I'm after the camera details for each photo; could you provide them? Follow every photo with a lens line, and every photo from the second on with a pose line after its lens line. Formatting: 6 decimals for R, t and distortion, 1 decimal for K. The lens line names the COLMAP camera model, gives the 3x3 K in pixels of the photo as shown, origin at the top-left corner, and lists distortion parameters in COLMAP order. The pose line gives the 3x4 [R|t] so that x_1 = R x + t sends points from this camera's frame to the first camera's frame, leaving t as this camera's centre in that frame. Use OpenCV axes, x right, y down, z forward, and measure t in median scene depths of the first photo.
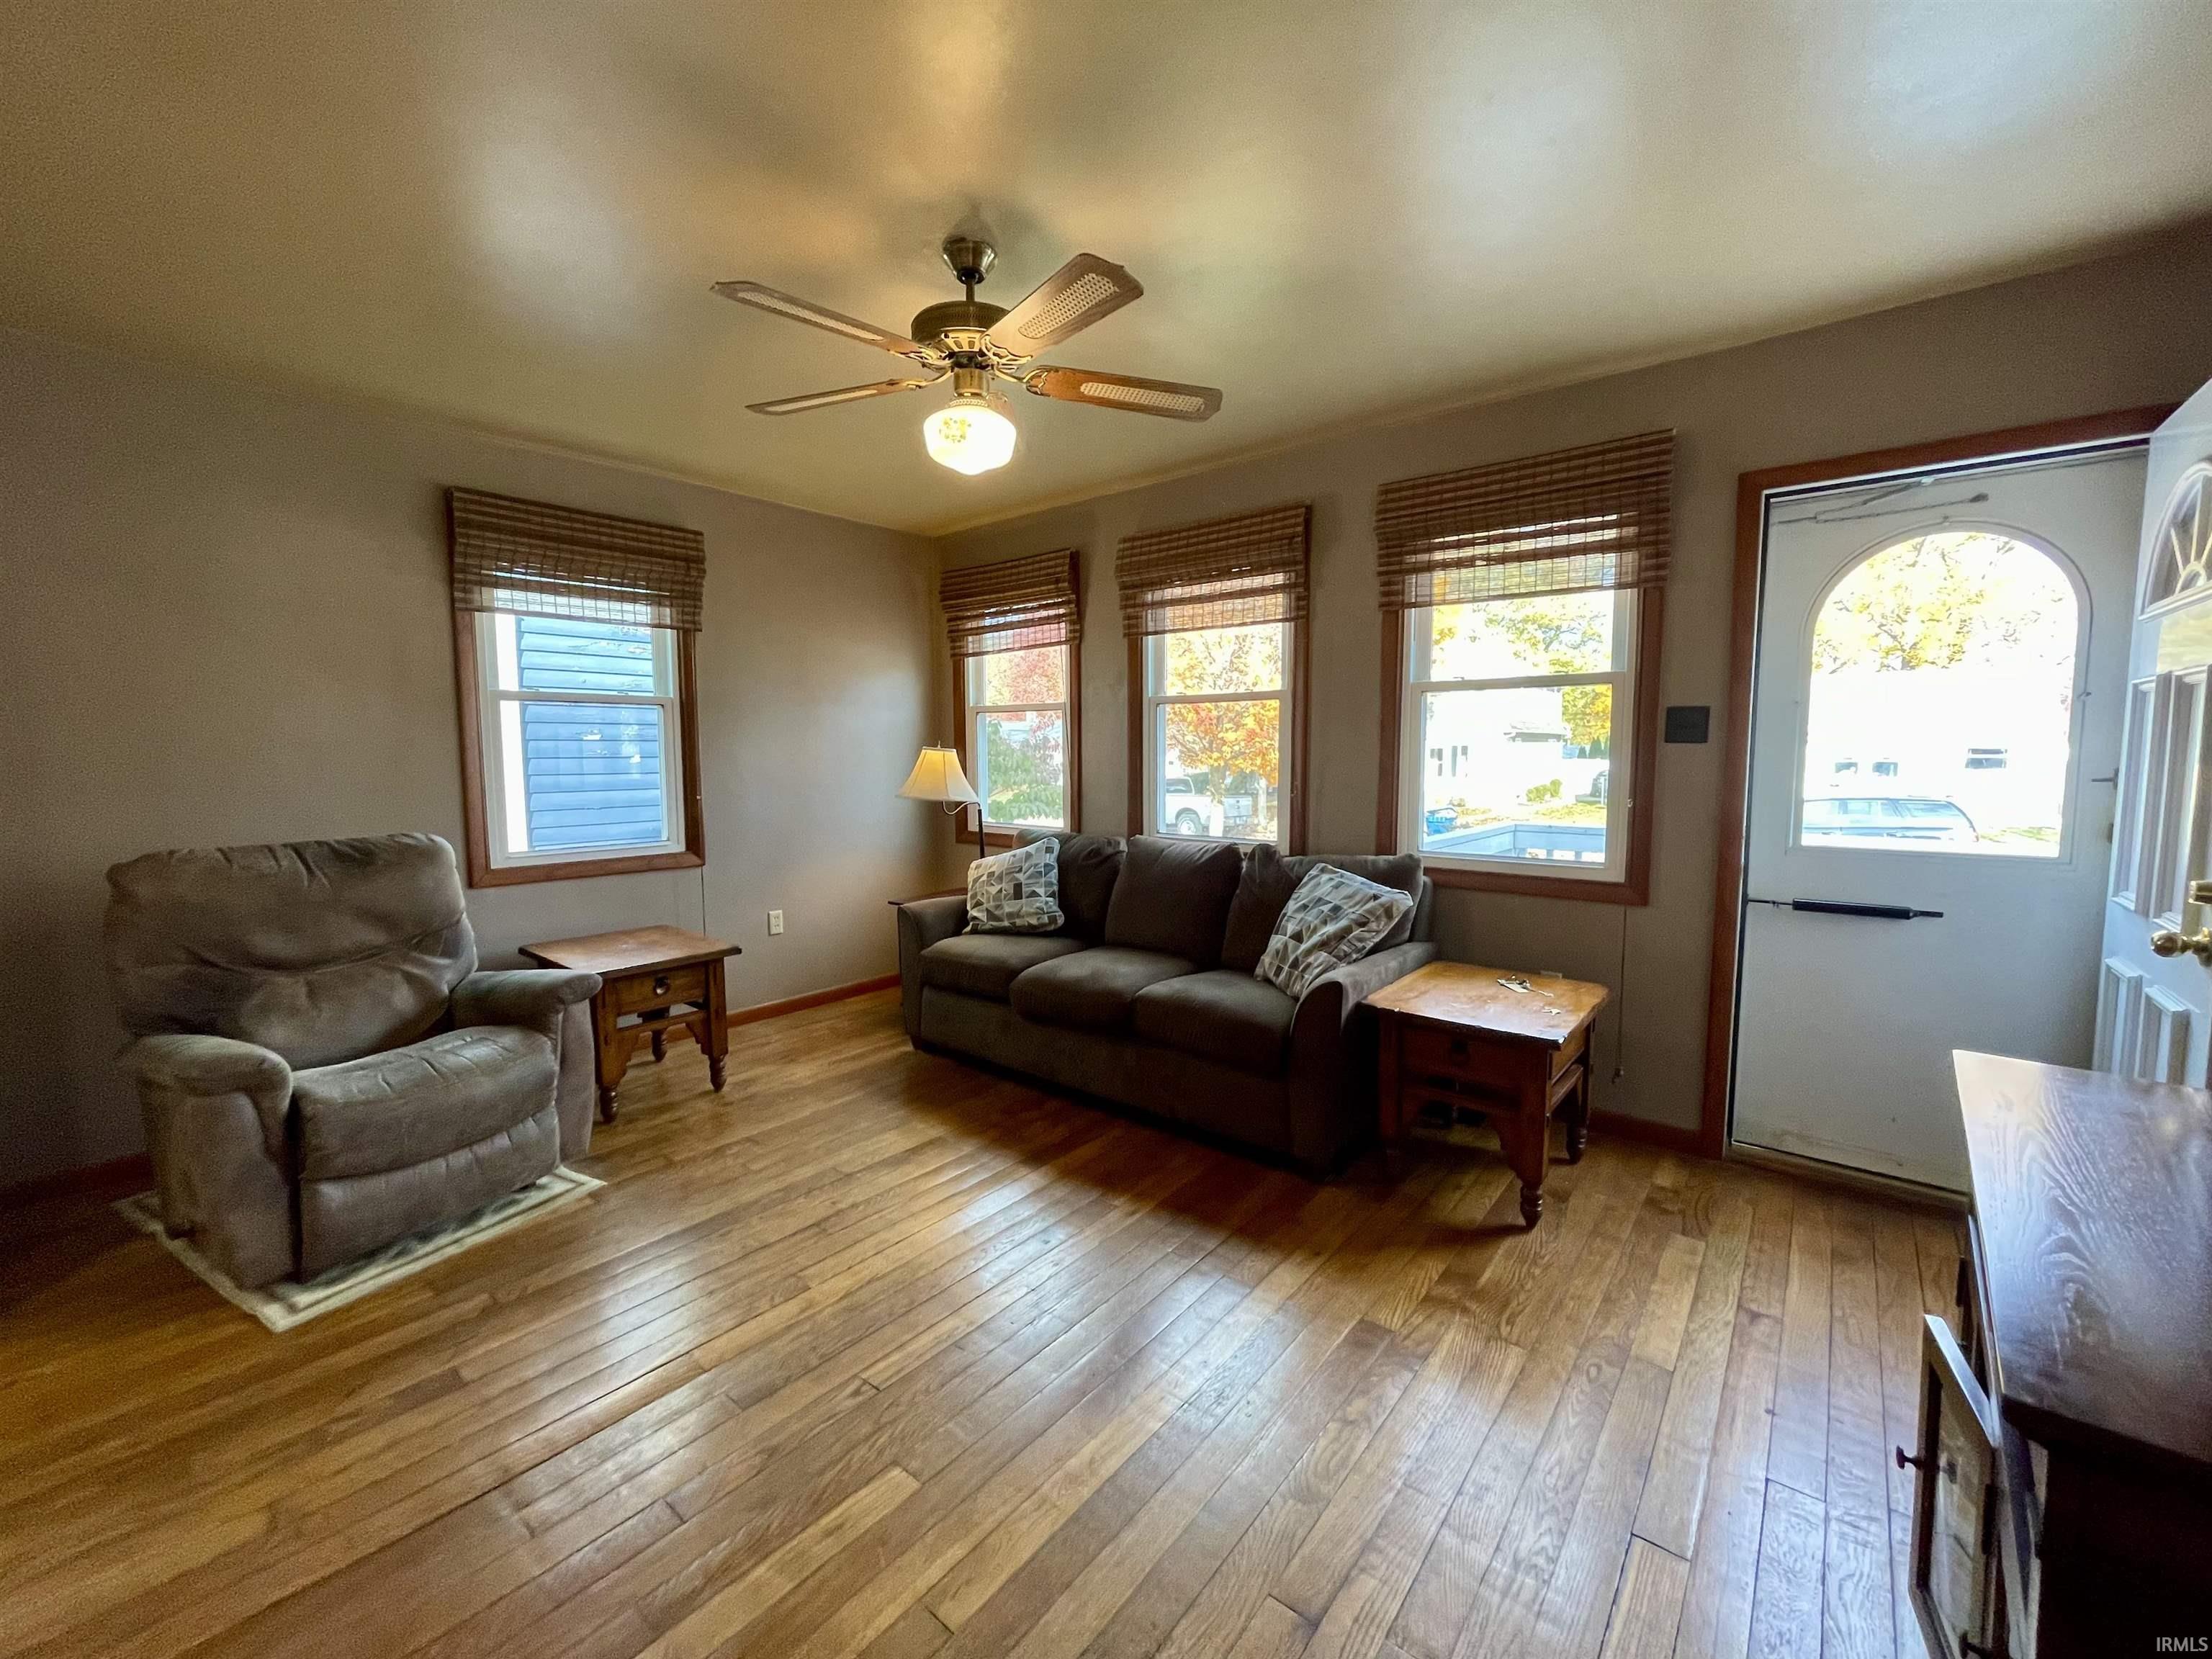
lens RADIAL K [[896.8, 0, 1088.9], [0, 896.8, 821.1], [0, 0, 1]] dist [0.001802, -0.000566]
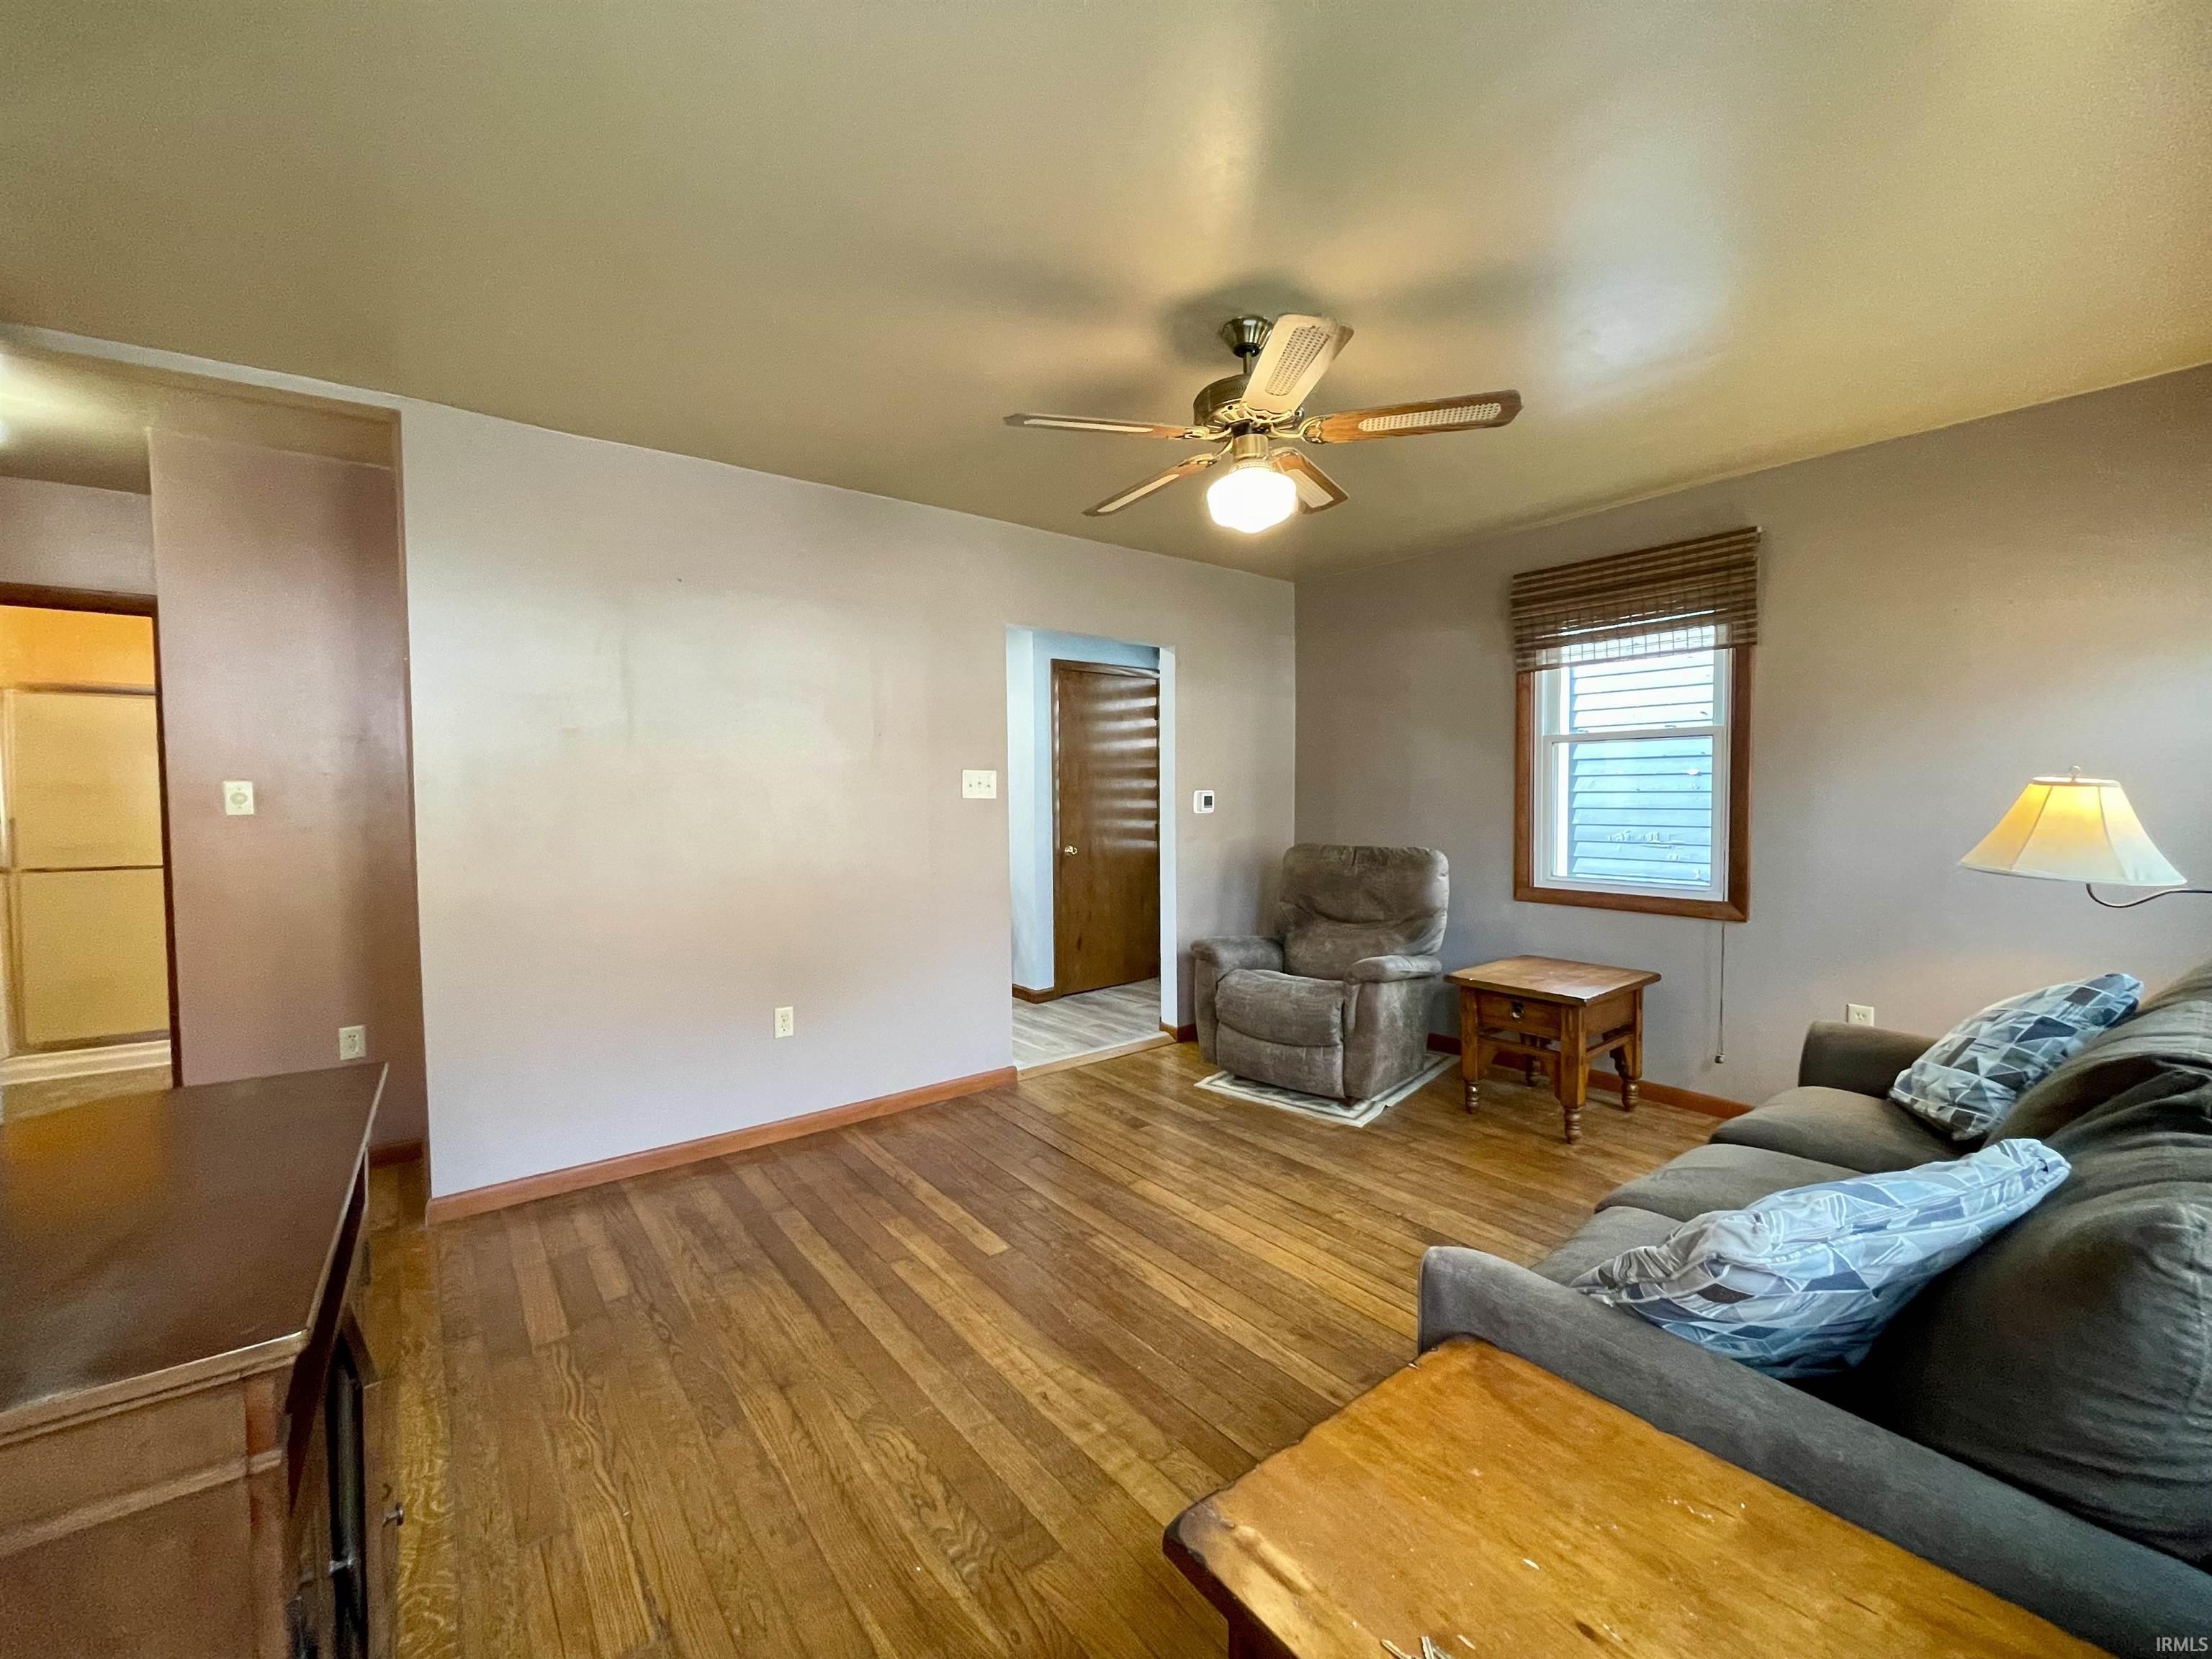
lens RADIAL K [[896.8, 0, 1108.3], [0, 896.8, 826.1], [0, 0, 1]] dist [0.001802, -0.000566]
pose [[-0.204323, 0.046710, -0.977788, 0.706988], [-0.064077, 0.996080, 0.060974, -0.073111], [0.976804, 0.075112, -0.200529, 0.800064]]
